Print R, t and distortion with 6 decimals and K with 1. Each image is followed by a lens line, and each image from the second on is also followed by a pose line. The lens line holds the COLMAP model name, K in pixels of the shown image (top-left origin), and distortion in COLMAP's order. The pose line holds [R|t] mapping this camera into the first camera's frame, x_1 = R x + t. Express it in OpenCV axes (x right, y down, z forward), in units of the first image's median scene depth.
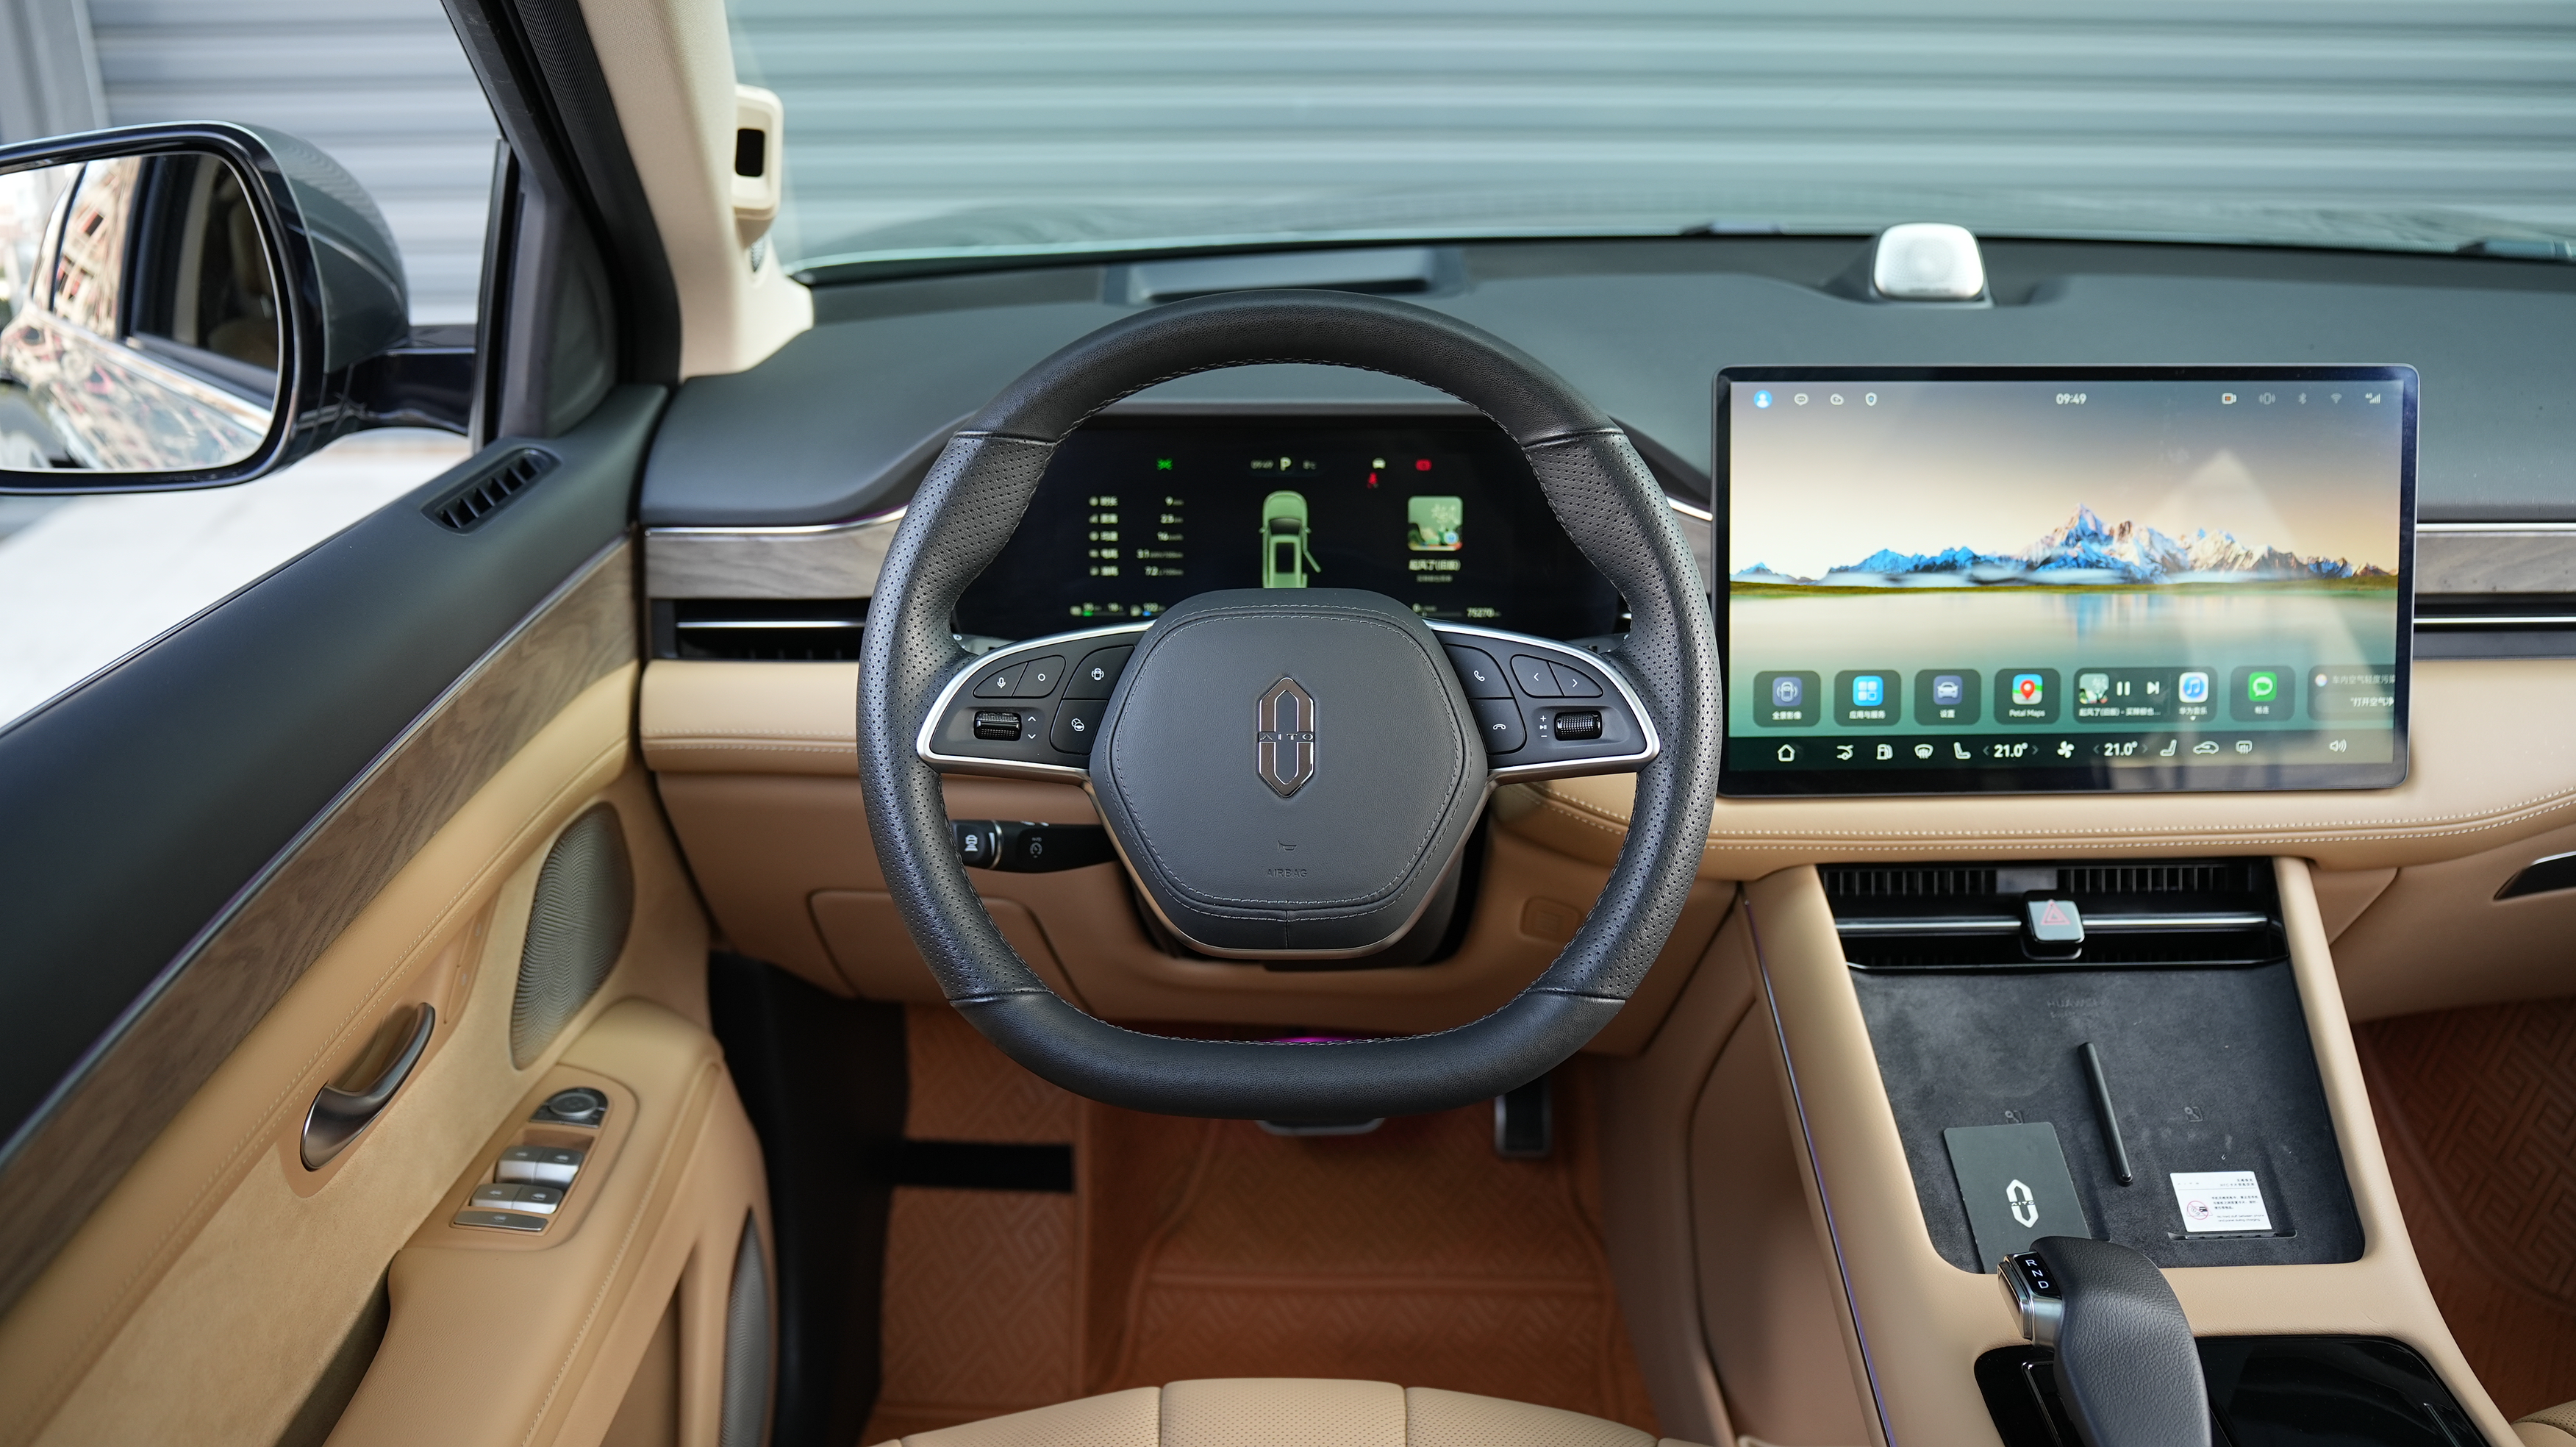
lens RADIAL K [[2157.7, 0, 1288.0], [0, 2157.7, 723.5], [0, 0, 1]] dist [-0.118372, 0.081102]
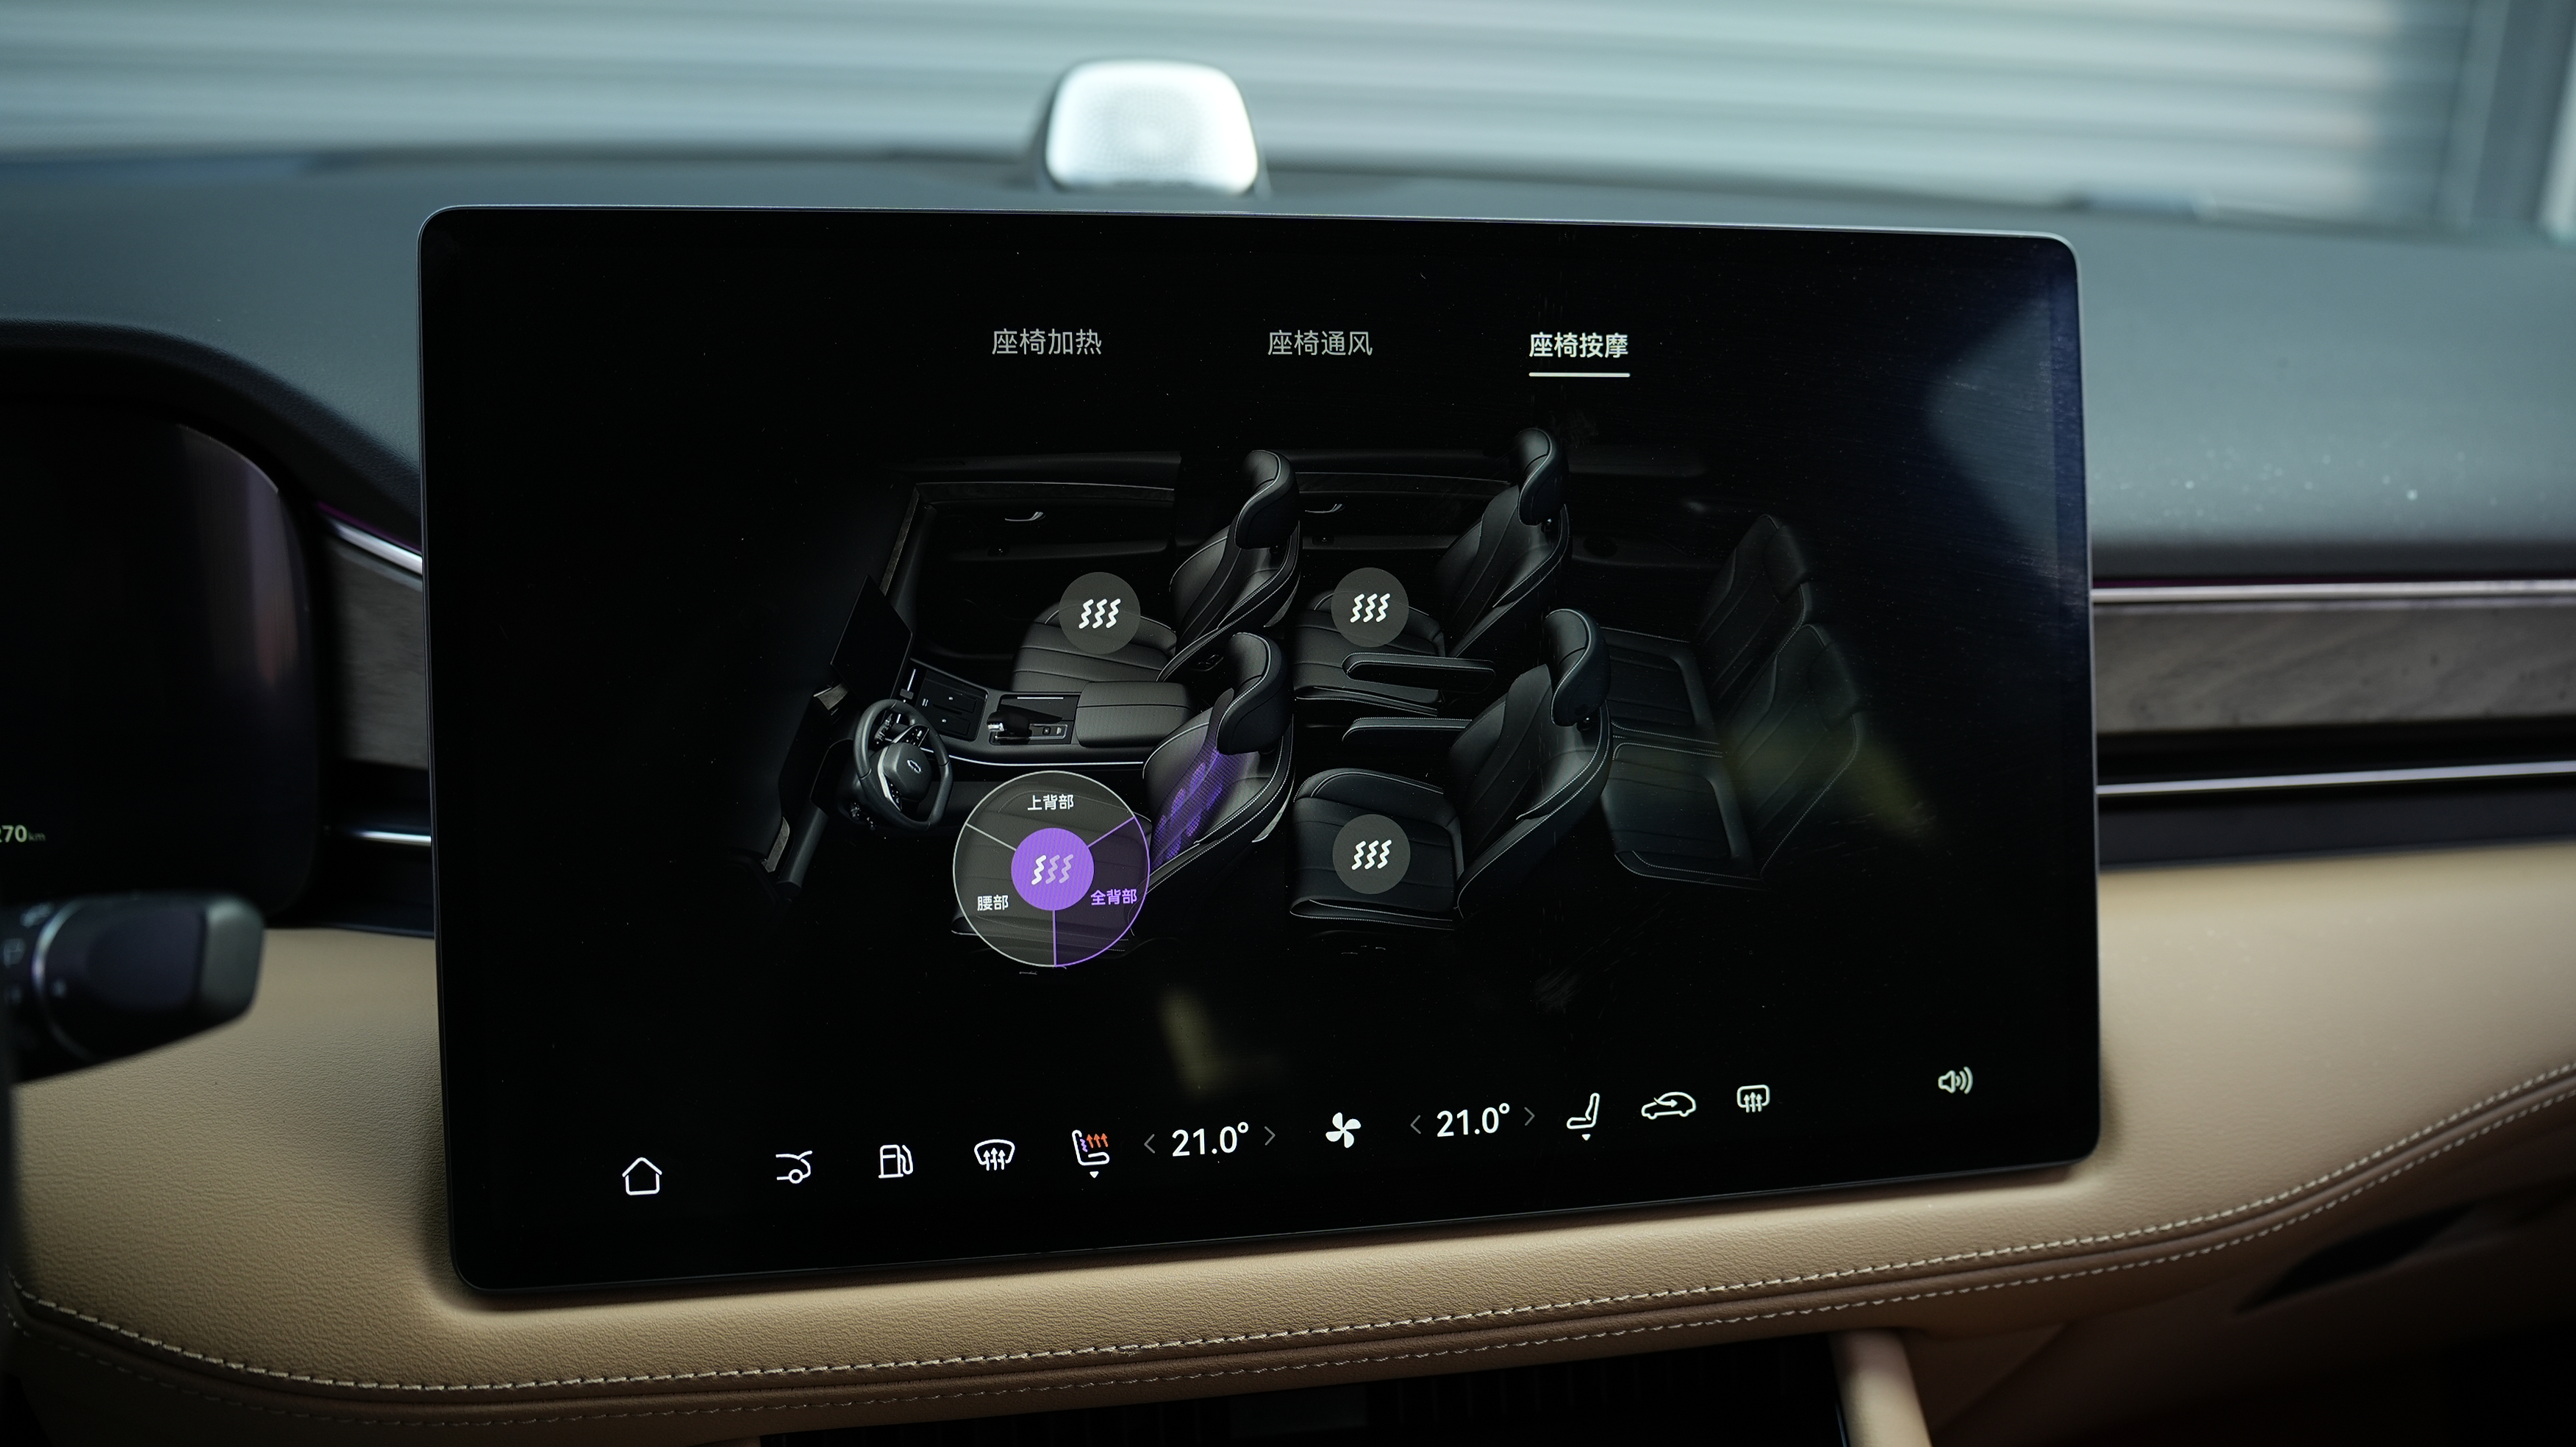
lens RADIAL K [[2157.7, 0, 1288.0], [0, 2157.7, 723.5], [0, 0, 1]] dist [-0.118372, 0.081102]
pose [[0.980799, -0.020621, 0.193926, 0.275809], [0.035235, 0.996767, -0.072212, -0.037312], [-0.191810, 0.077659, 0.978355, 0.586938]]
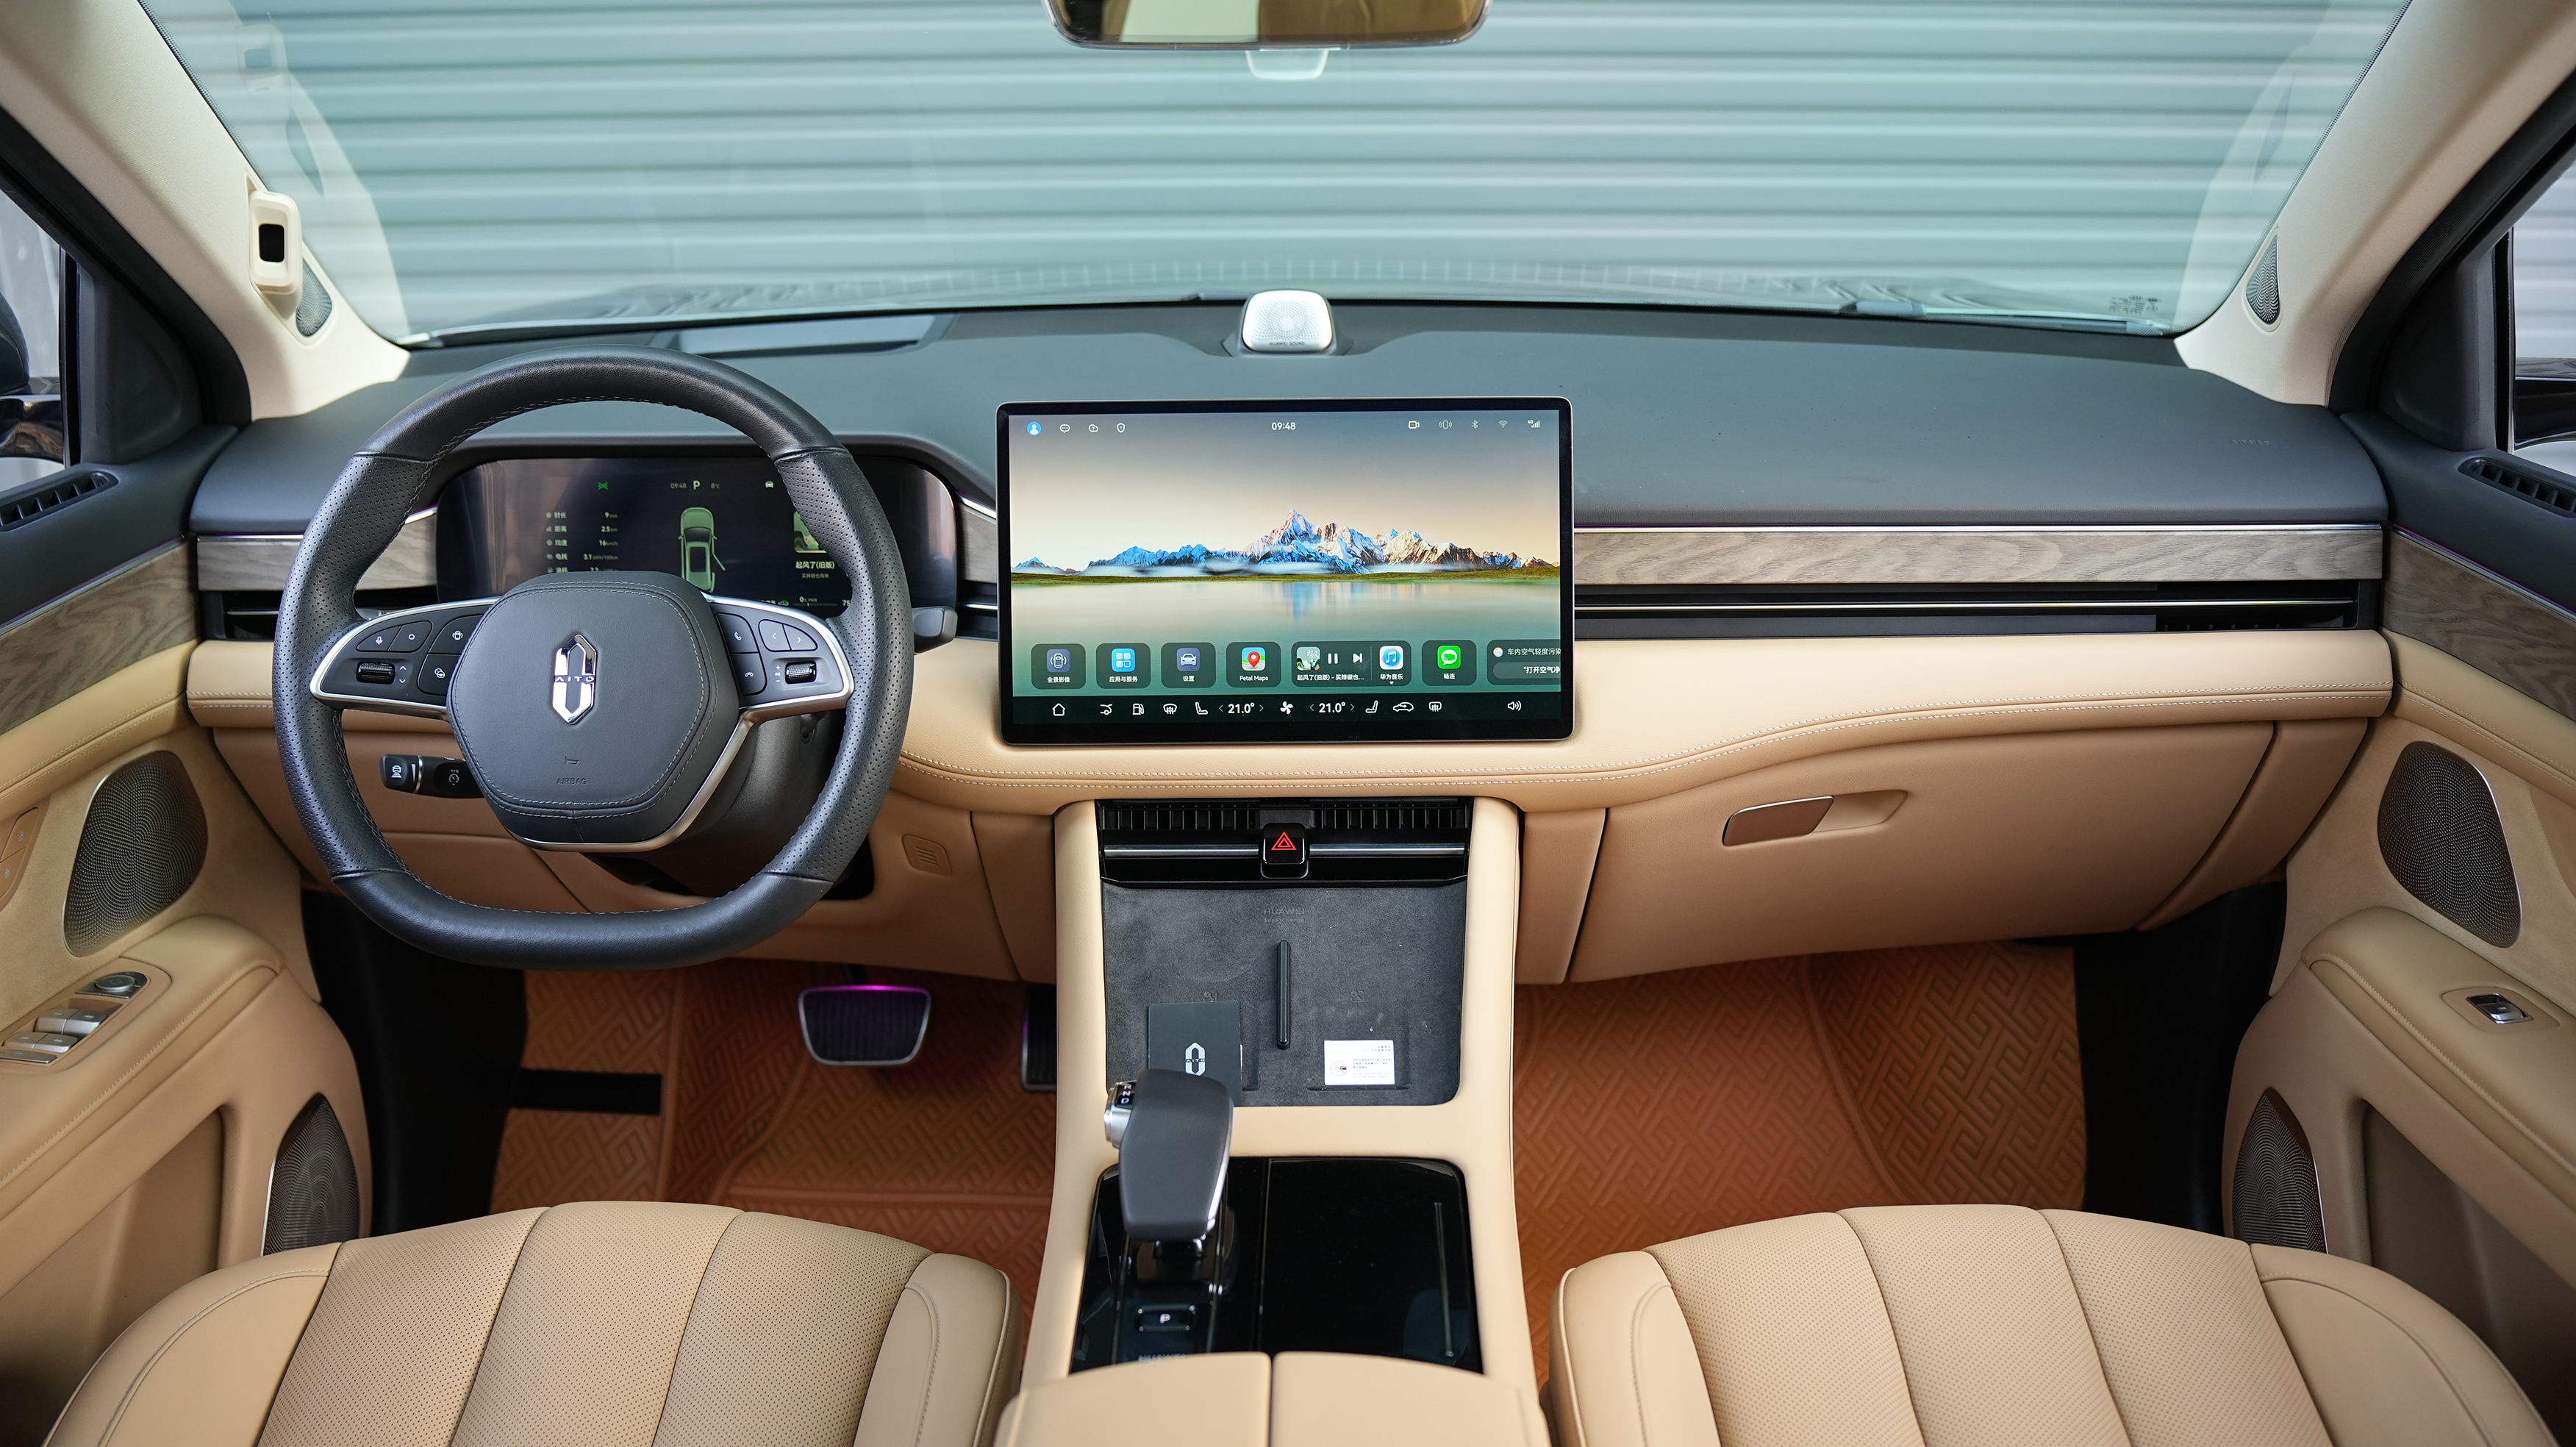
lens RADIAL K [[2157.7, 0, 1288.0], [0, 2157.7, 723.5], [0, 0, 1]] dist [-0.118372, 0.081102]
pose [[0.999962, 0.002993, -0.008242, 0.377758], [-0.003281, 0.999375, -0.035190, 0.065787], [0.008131, 0.035215, 0.999347, -0.257139]]
